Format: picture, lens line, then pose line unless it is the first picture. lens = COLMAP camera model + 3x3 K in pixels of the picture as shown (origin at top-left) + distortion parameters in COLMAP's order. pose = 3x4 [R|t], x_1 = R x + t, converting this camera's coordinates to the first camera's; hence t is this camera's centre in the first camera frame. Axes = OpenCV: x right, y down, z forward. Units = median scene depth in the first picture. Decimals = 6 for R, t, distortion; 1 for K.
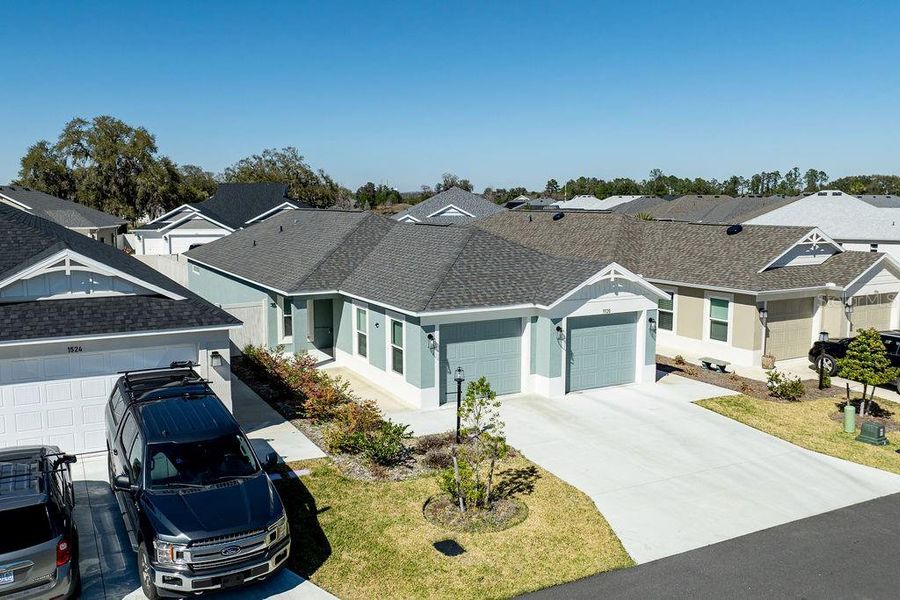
lens RADIAL K [[827.0, 0, 450.0], [0, 827.0, 300.0], [0, 0, 1]] dist [-0.006344, -0.006856]
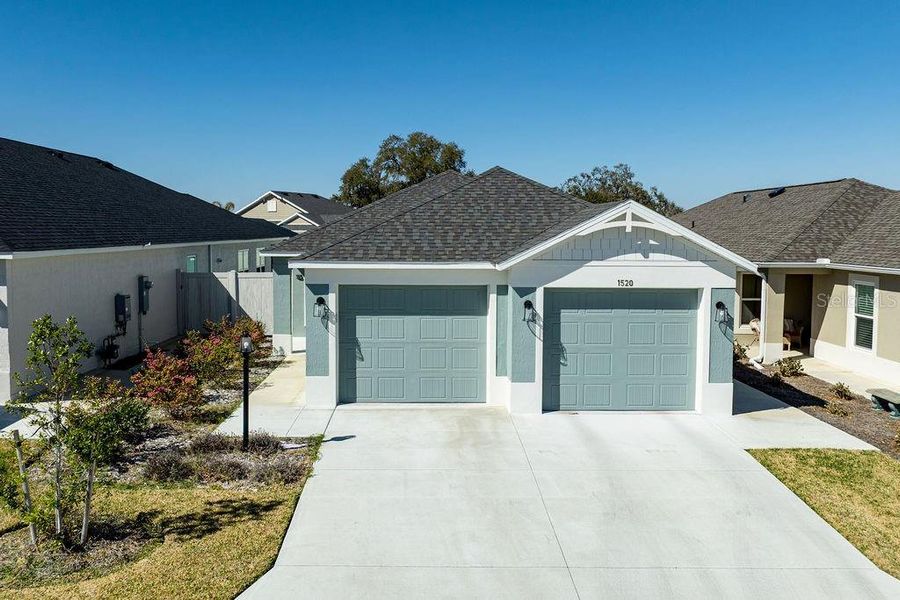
lens RADIAL K [[827.0, 0, 450.0], [0, 827.0, 300.0], [0, 0, 1]] dist [-0.006344, -0.006856]
pose [[0.880080, 0.043248, -0.472853, 0.368803], [-0.067019, 0.997188, -0.033532, 0.055466], [0.470073, 0.061201, 0.880503, 0.413450]]
